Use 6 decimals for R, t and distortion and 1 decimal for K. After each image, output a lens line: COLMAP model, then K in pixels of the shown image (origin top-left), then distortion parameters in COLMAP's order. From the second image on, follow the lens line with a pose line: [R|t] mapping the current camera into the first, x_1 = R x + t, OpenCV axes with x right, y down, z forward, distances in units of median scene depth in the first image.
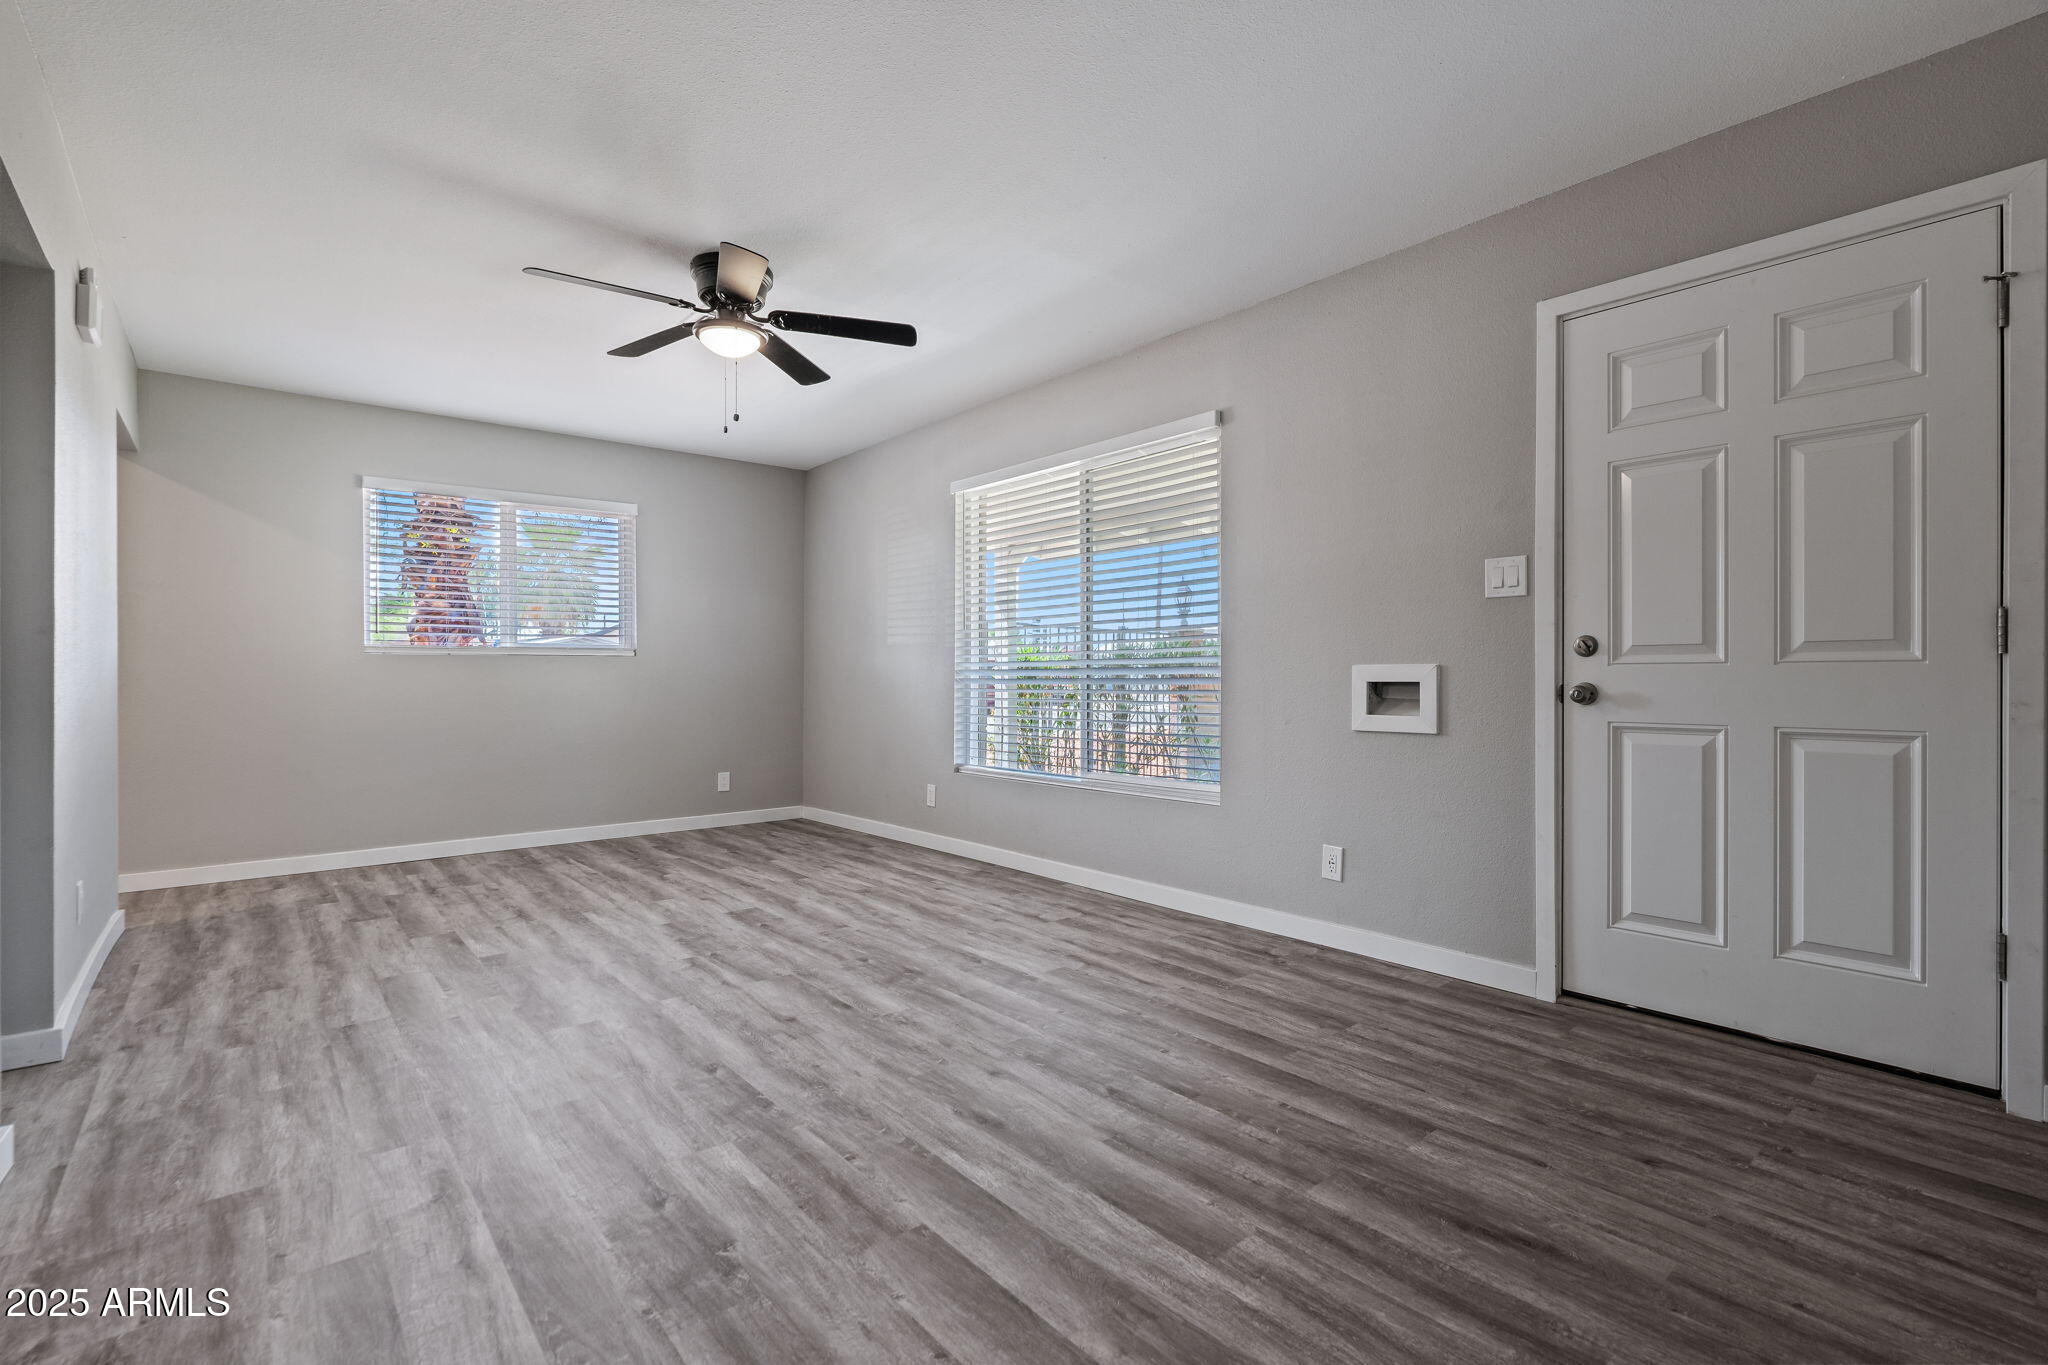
lens RADIAL K [[923.8, 0, 1016.1], [0, 923.8, 682.6], [0, 0, 1]] dist [-0.000128, 0.000607]
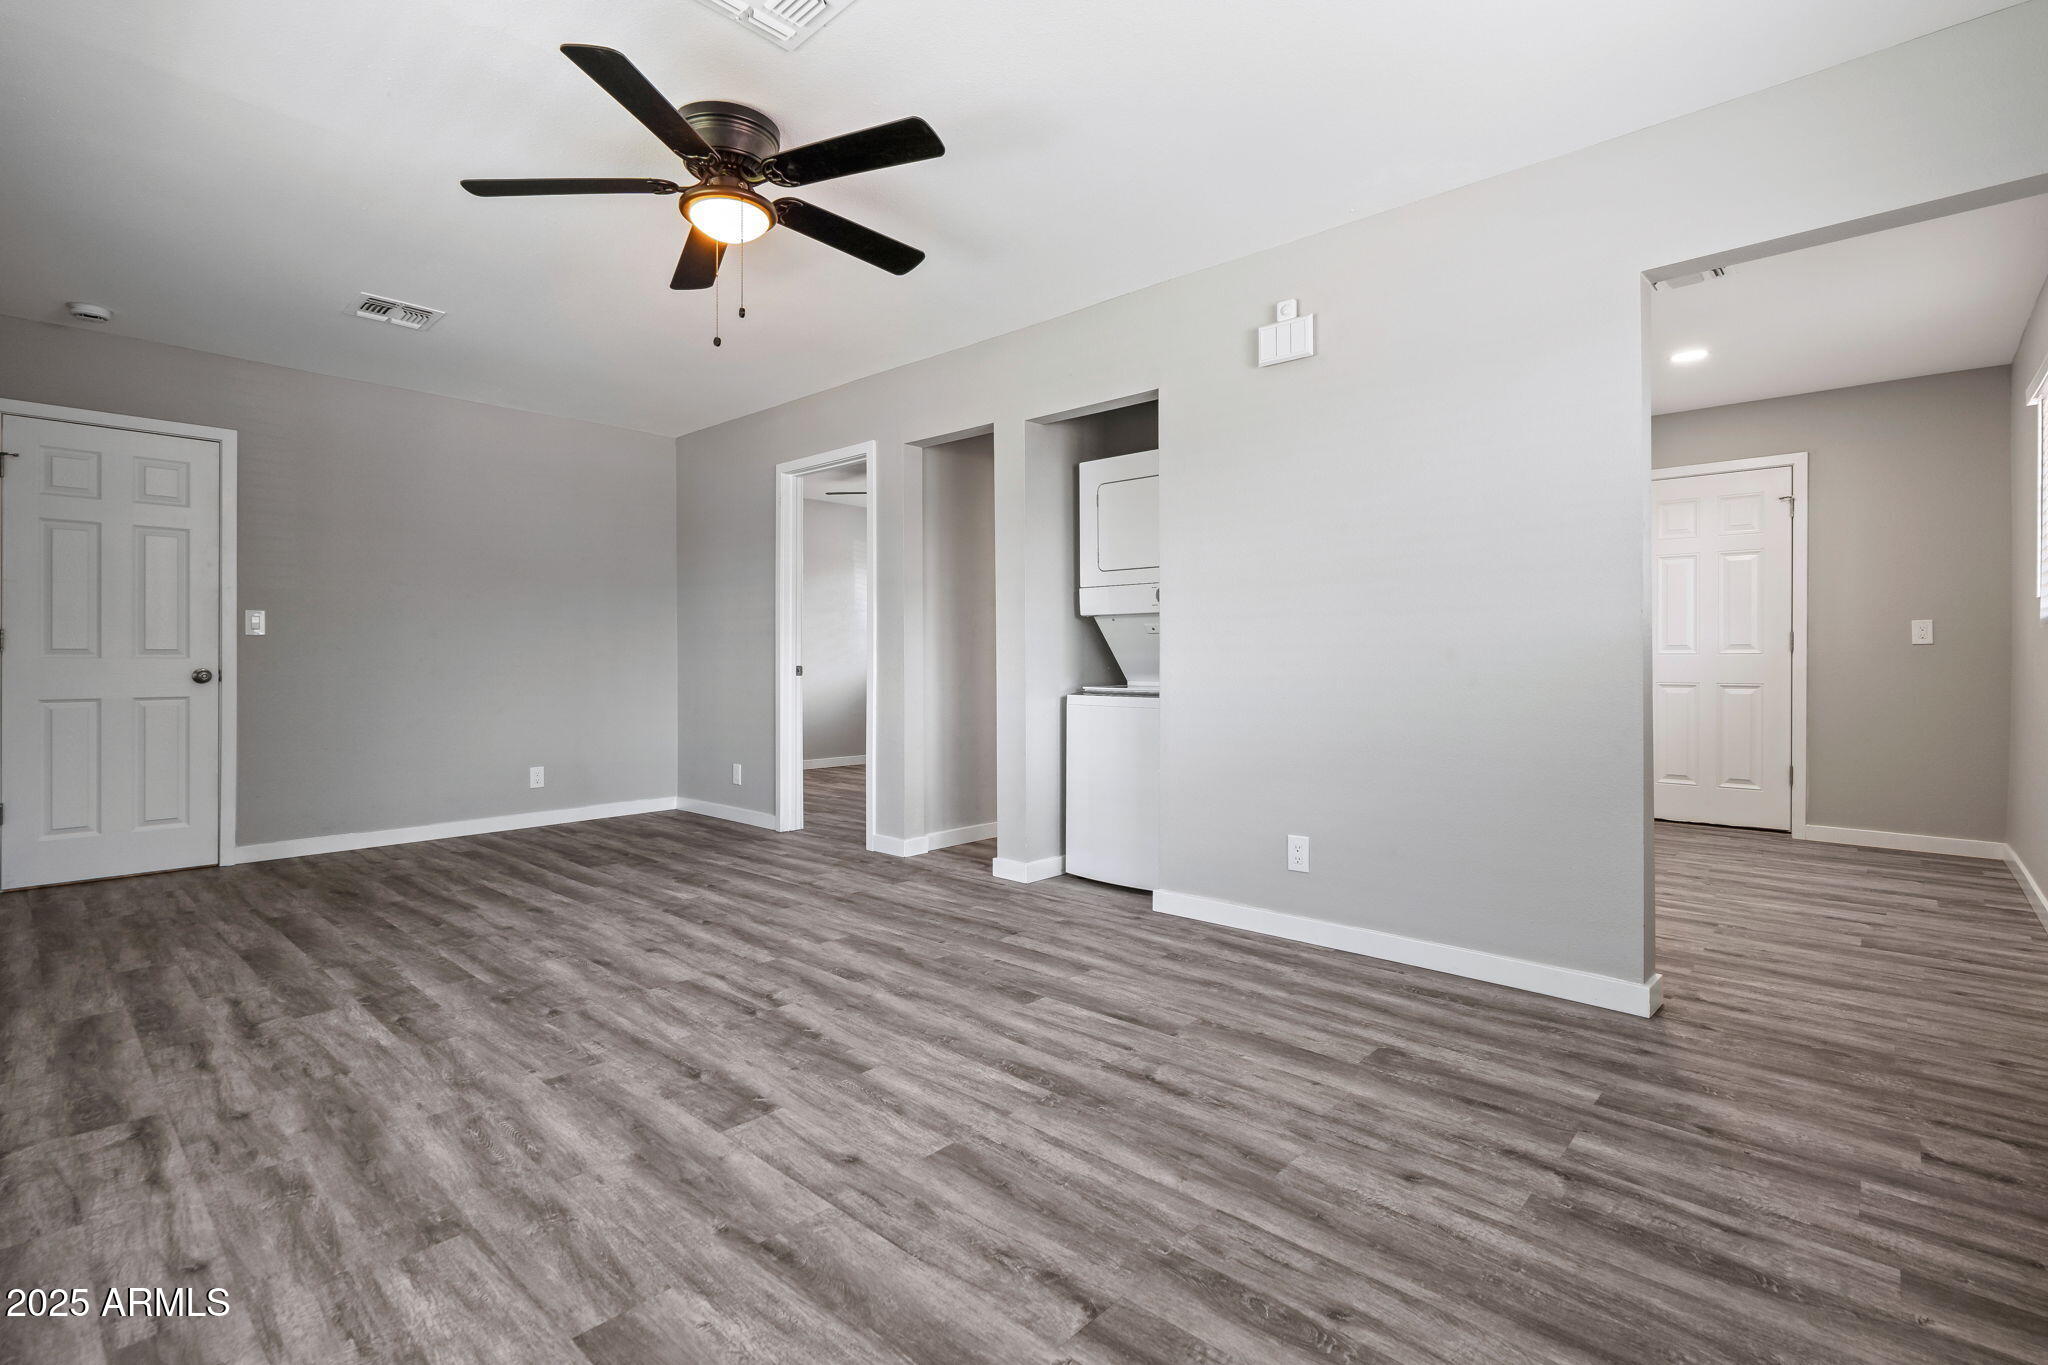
lens RADIAL K [[946.7, 0, 1027.2], [0, 946.7, 655.7], [0, 0, 1]] dist [0.002982, 0.000706]
pose [[-0.991148, 0.004287, -0.132691, -0.532494], [0.004888, 0.999979, -0.004206, -0.003799], [0.132670, -0.004818, -0.991149, 2.147825]]
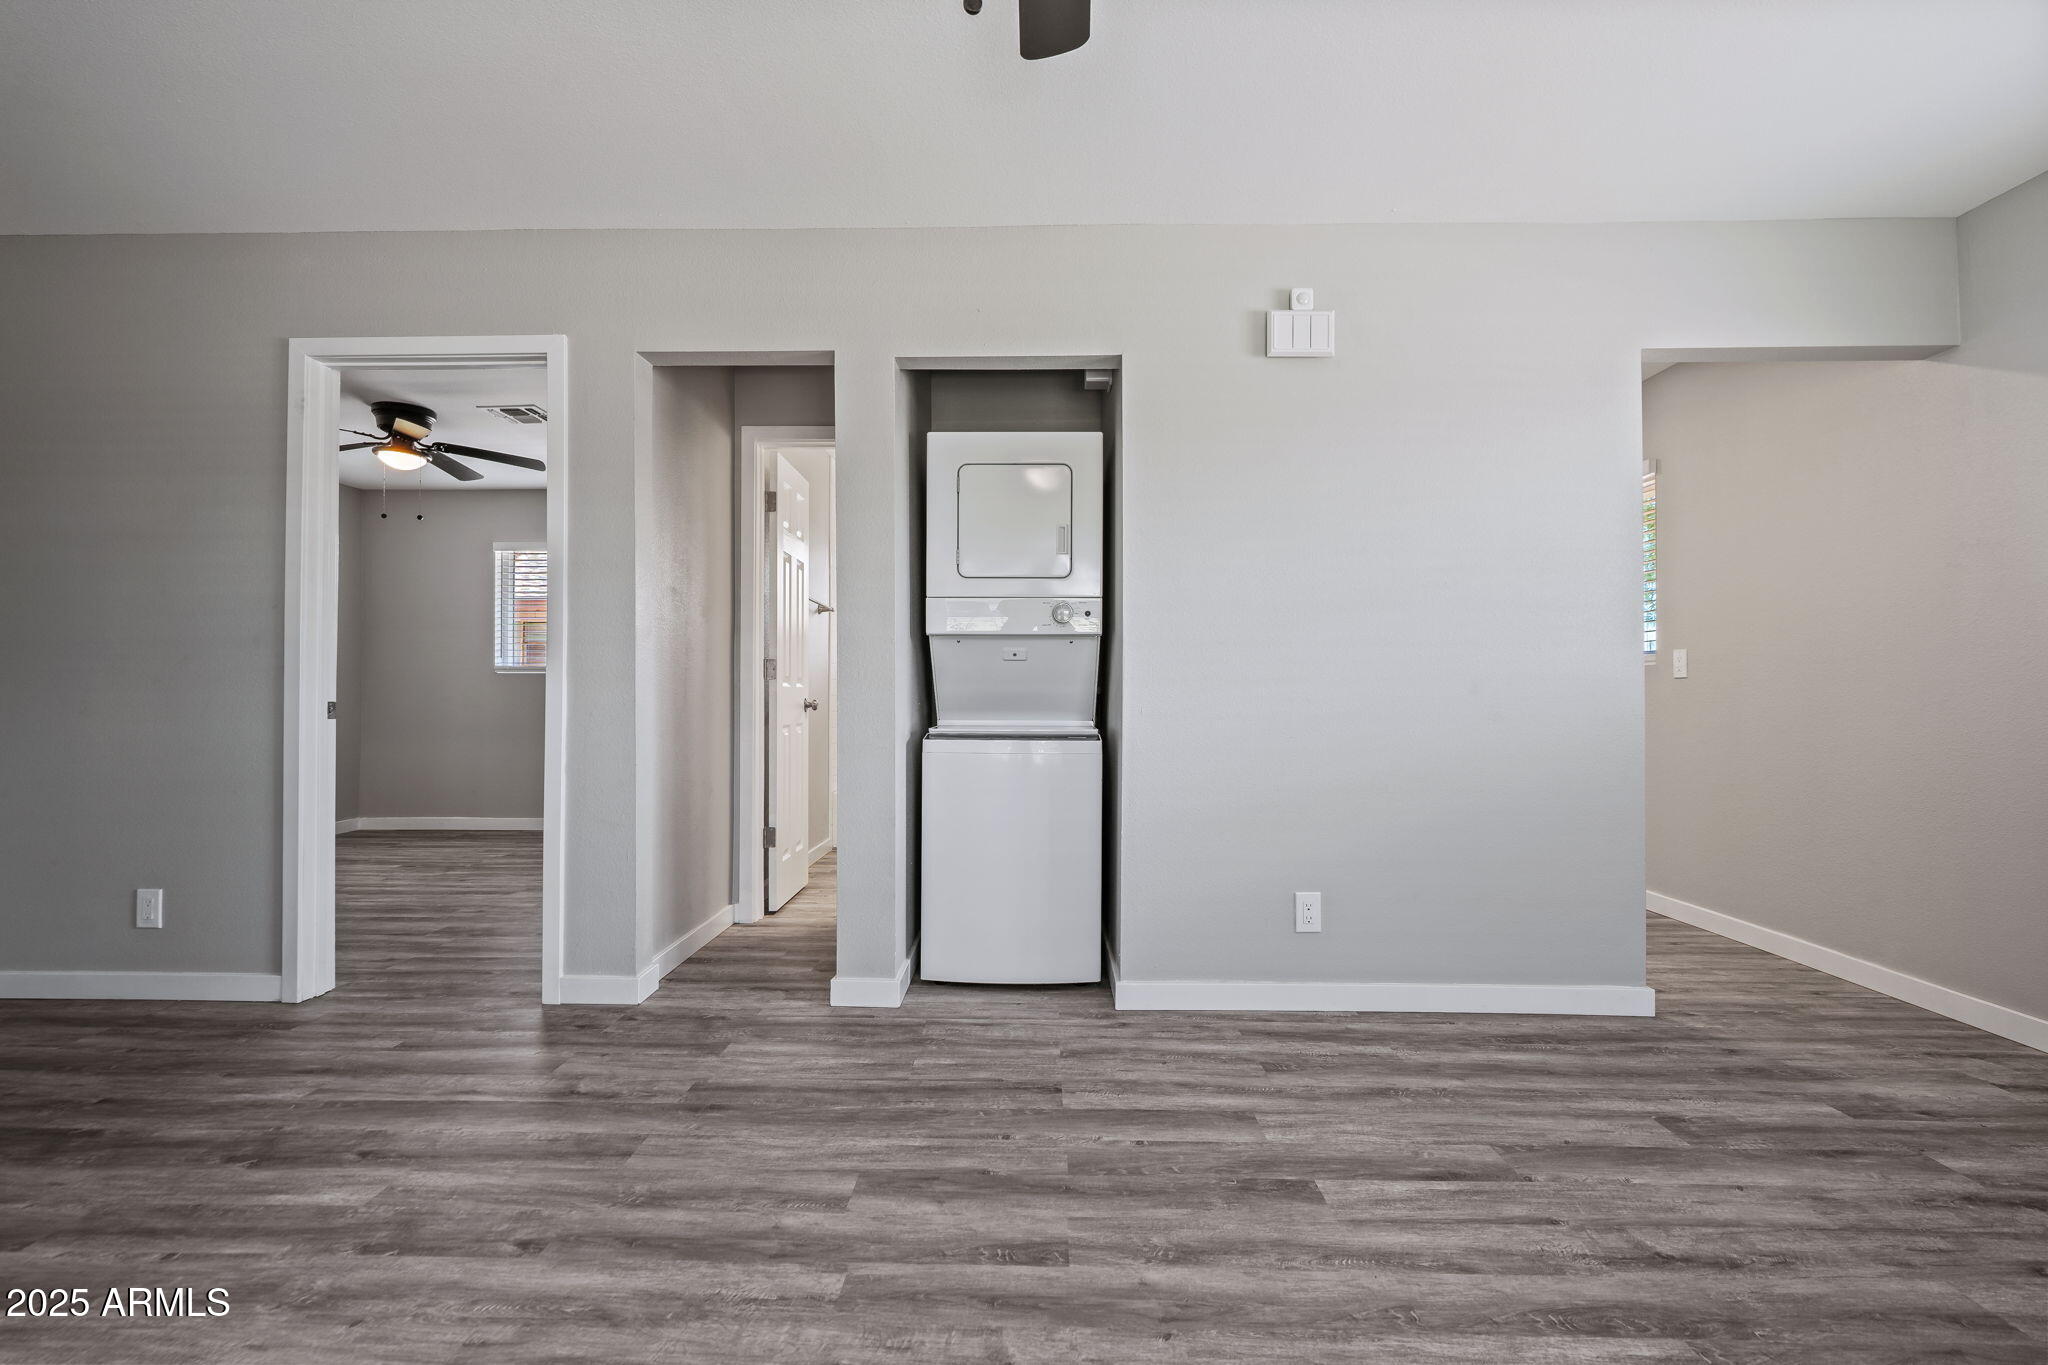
lens RADIAL K [[923.8, 0, 1016.1], [0, 923.8, 682.6], [0, 0, 1]] dist [-0.000128, 0.000607]
pose [[-0.660711, -0.007316, -0.750605, -0.034624], [-0.000832, 0.999959, -0.009014, -0.005430], [0.750640, -0.005331, -0.660690, 1.450815]]
